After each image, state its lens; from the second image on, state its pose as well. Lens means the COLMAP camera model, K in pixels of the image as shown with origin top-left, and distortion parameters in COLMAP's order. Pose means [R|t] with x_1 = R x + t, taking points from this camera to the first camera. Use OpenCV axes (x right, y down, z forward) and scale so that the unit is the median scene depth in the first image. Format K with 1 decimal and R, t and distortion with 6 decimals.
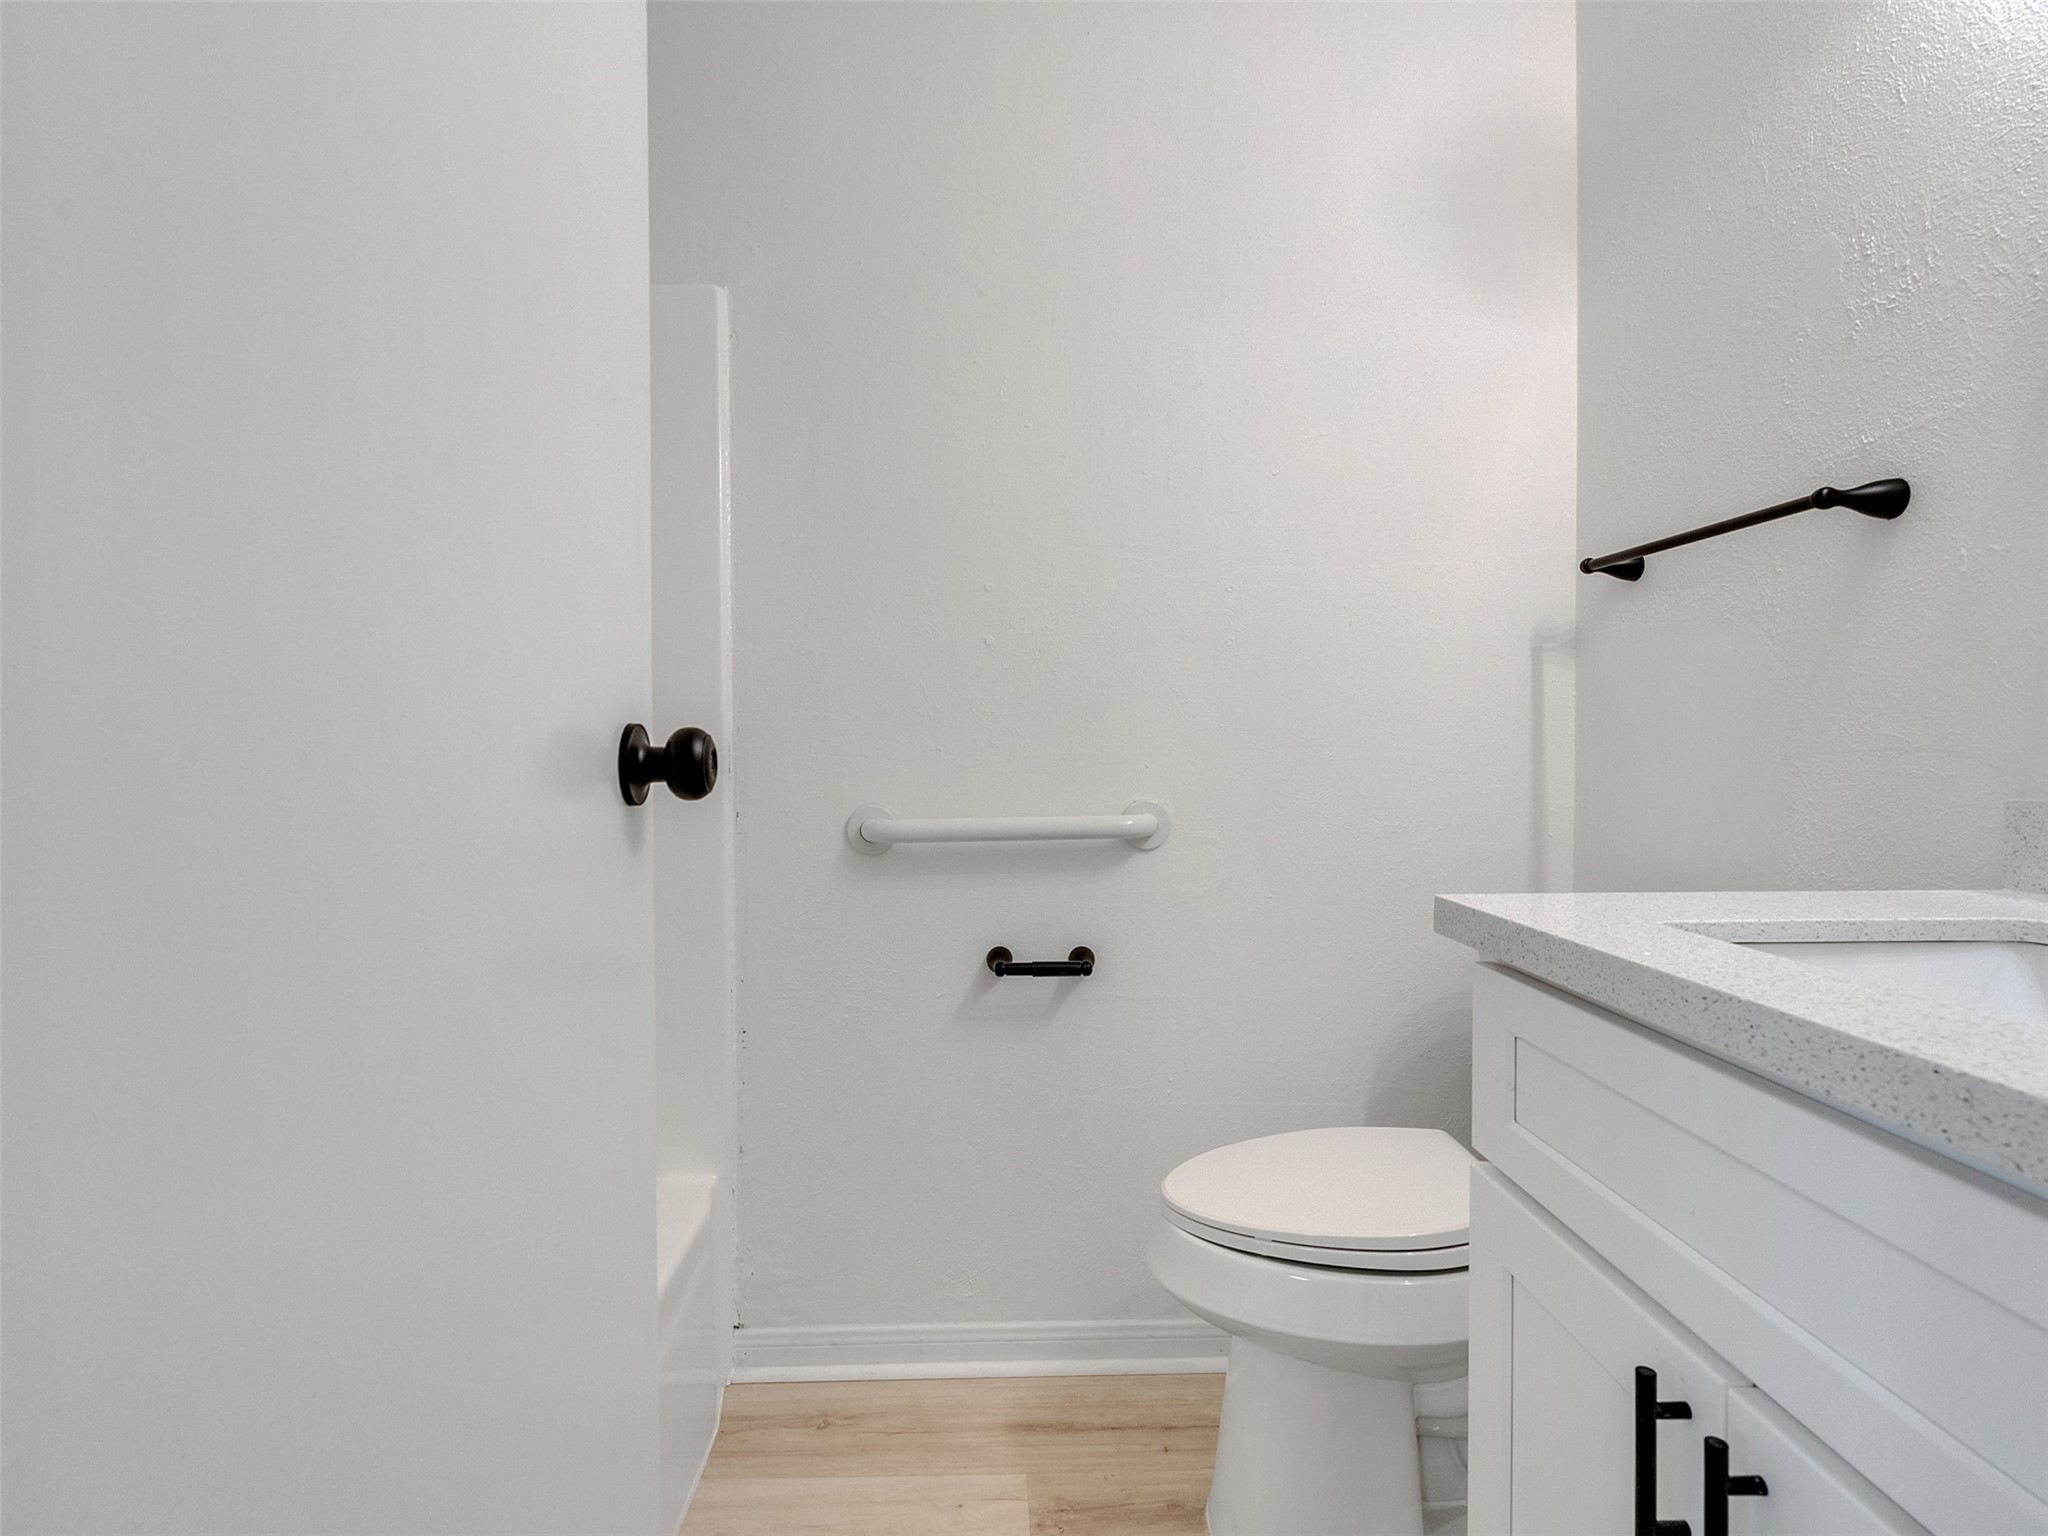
lens RADIAL K [[1043.5, 0, 1007.2], [0, 1043.5, 769.0], [0, 0, 1]] dist [-0.005027, 0.003233]
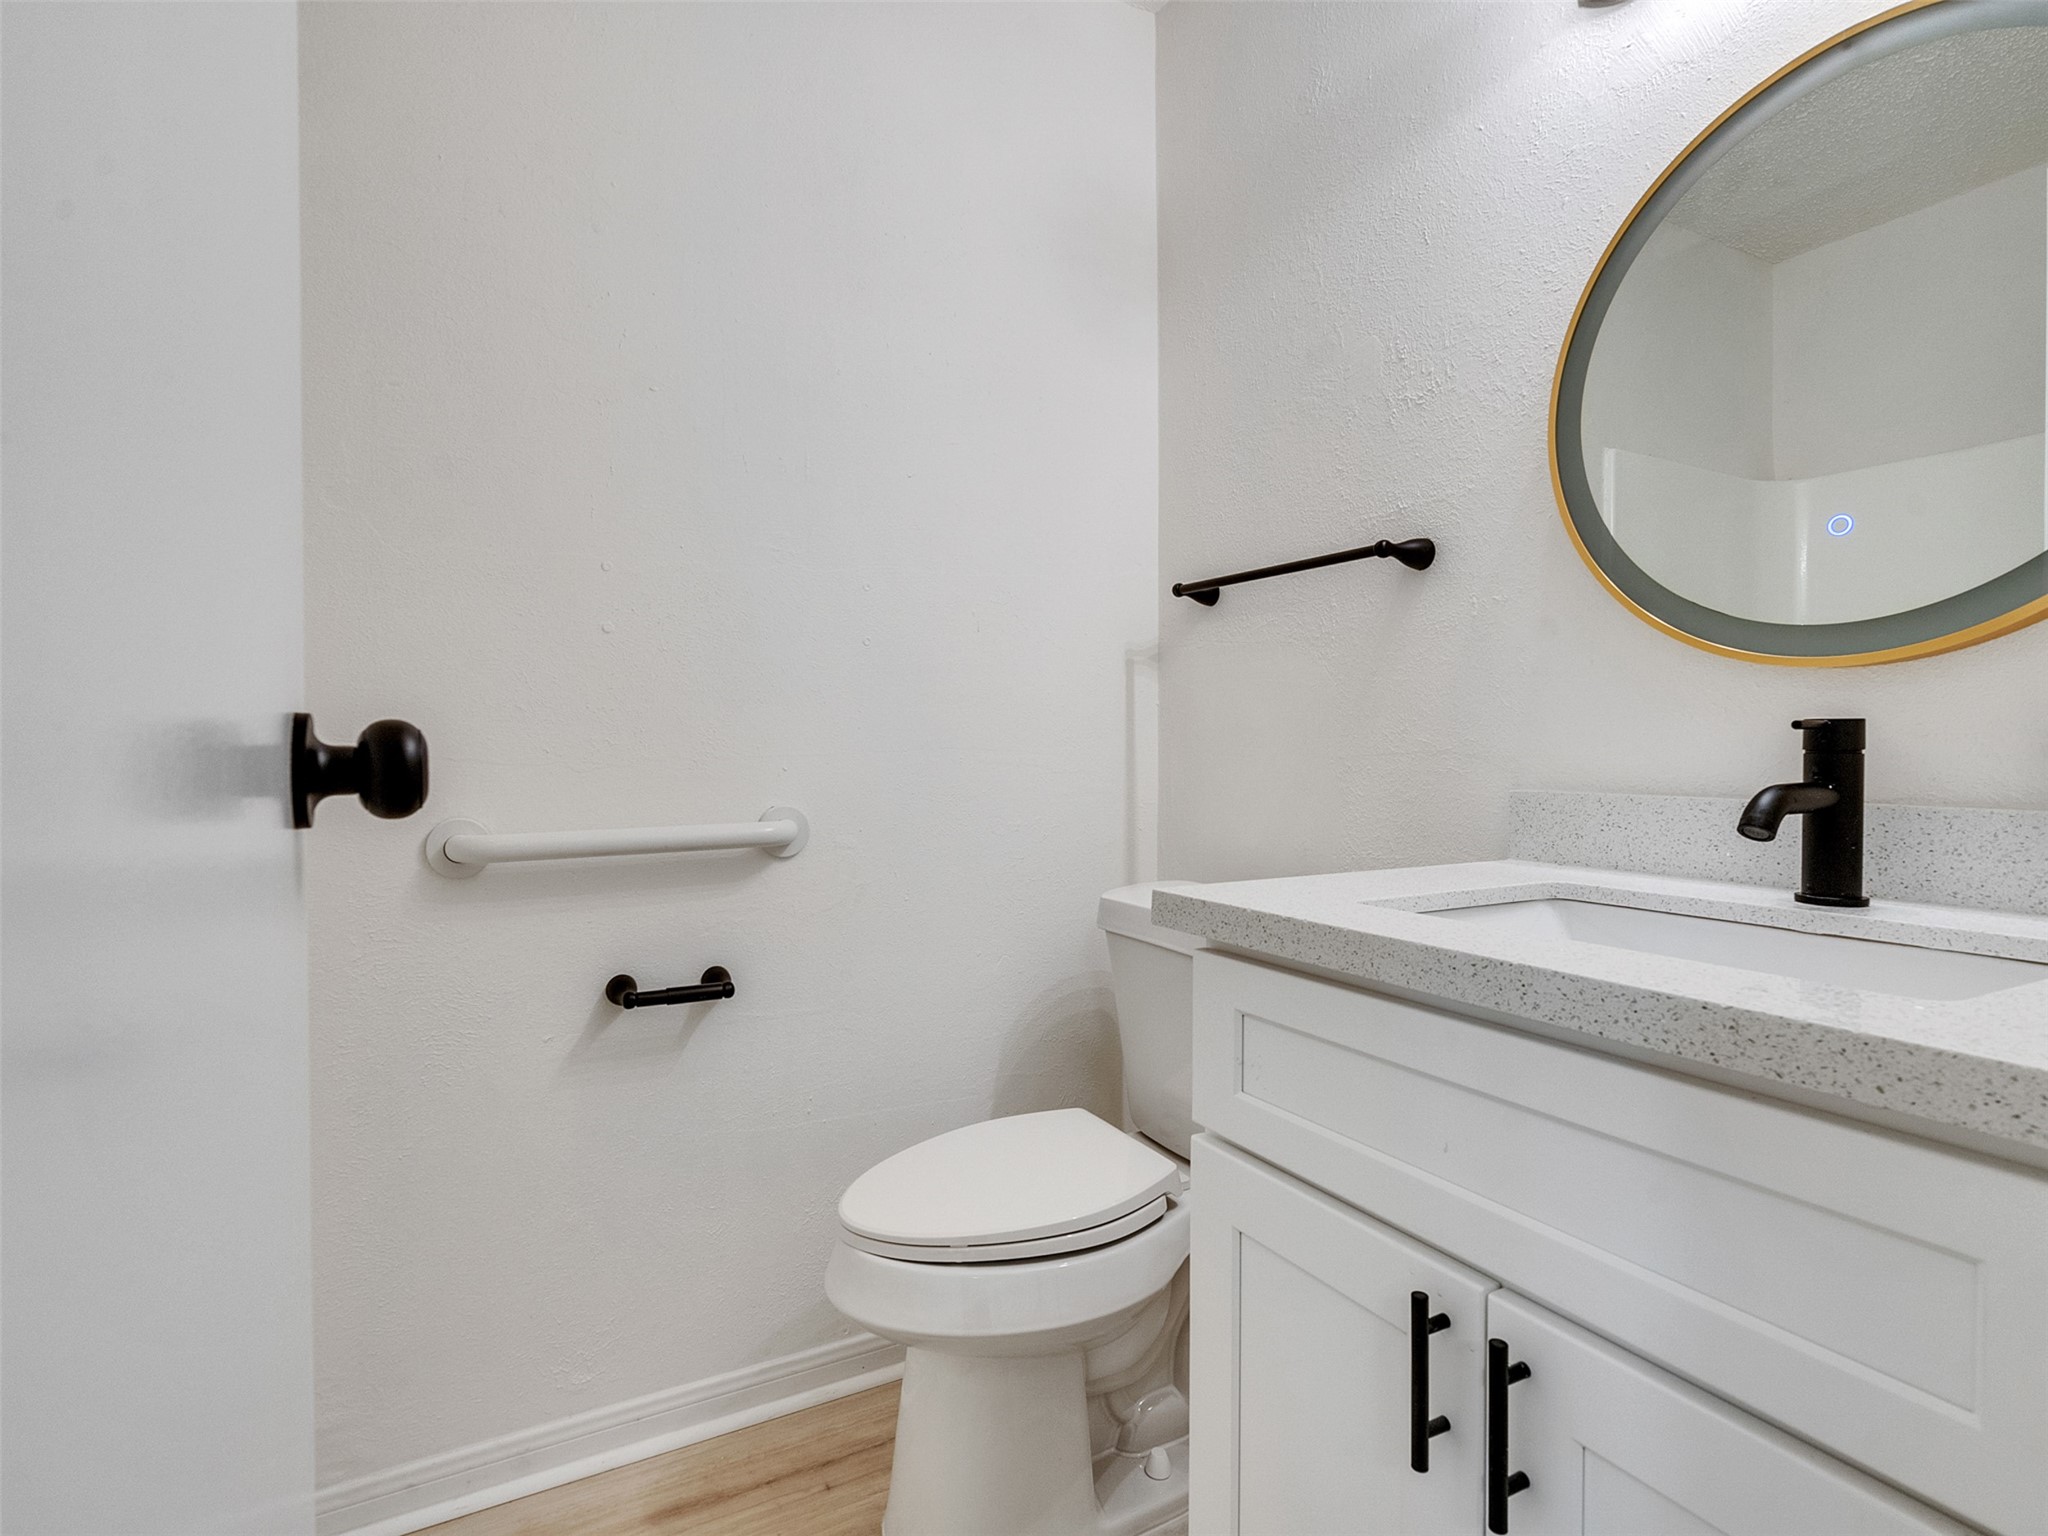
lens RADIAL K [[1043.5, 0, 1026.1], [0, 1043.5, 767.5], [0, 0, 1]] dist [-0.005027, 0.003233]
pose [[0.891642, -0.005184, 0.452711, -0.148881], [0.006776, 0.999975, -0.001897, -0.001380], [-0.452690, 0.004759, 0.891655, 0.088355]]
